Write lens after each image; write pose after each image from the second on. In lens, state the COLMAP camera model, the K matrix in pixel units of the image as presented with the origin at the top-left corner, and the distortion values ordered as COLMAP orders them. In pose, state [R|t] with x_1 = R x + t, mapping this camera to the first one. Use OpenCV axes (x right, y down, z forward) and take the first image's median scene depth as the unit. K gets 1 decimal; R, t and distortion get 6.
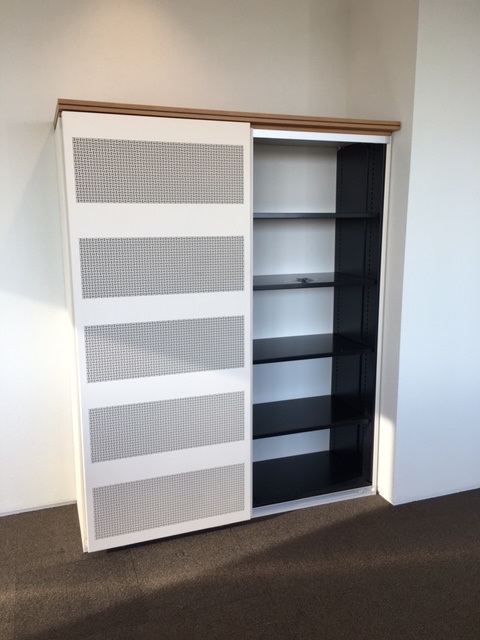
lens RADIAL K [[586.6, 0, 261.0], [0, 586.6, 323.2], [0, 0, 1]] dist [0.014999, -0.007632]
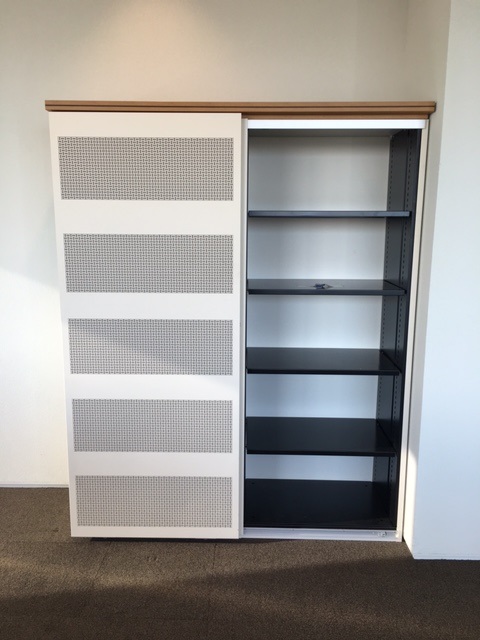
lens RADIAL K [[601.3, 0, 266.3], [0, 601.3, 322.0], [0, 0, 1]] dist [0.015923, 0.004078]
pose [[0.923954, 0.075795, -0.374918, 0.379141], [-0.076726, 0.996974, 0.012467, -0.026058], [0.374728, 0.017247, 0.926974, 0.131433]]
